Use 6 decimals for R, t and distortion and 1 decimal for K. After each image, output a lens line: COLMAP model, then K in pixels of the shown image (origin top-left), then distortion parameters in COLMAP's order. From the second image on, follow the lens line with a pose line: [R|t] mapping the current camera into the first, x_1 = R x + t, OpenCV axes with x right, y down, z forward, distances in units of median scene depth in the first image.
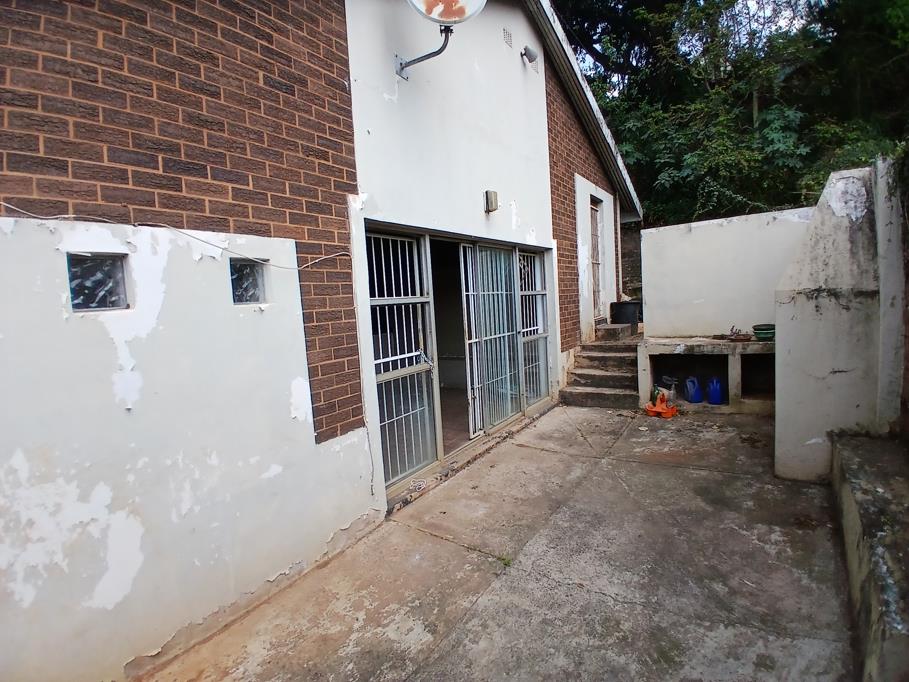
lens RADIAL K [[454.4, 0, 447.8], [0, 454.4, 341.2], [0, 0, 1]] dist [-0.011342, -0.034884]
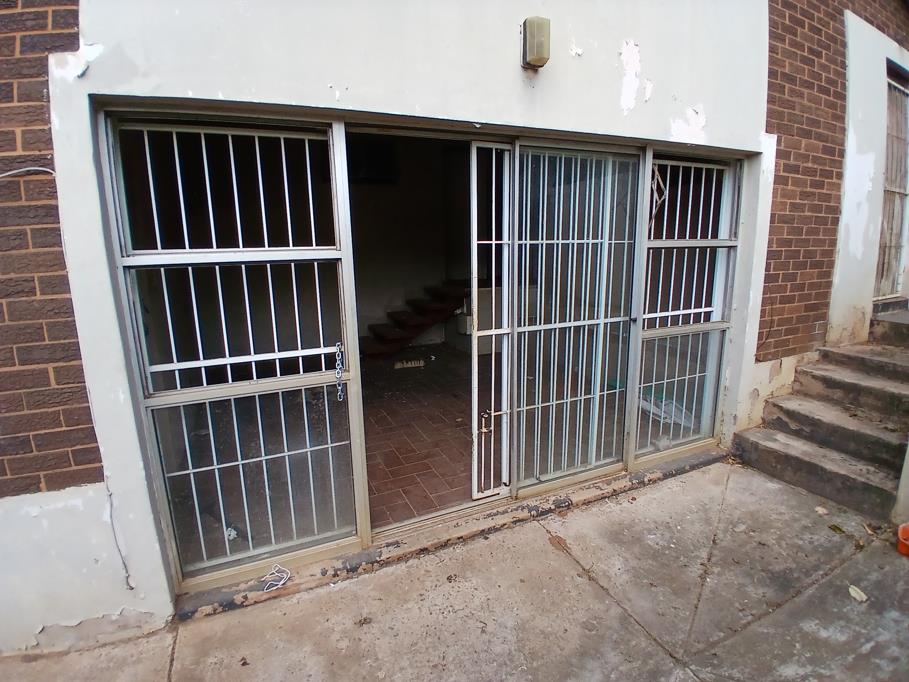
lens RADIAL K [[454.4, 0, 447.8], [0, 454.4, 341.2], [0, 0, 1]] dist [-0.011342, -0.034884]
pose [[0.839674, 0.153796, -0.520860, 0.284245], [-0.078924, 0.983439, 0.163150, -0.071750], [0.537326, -0.095884, 0.837906, 0.503257]]
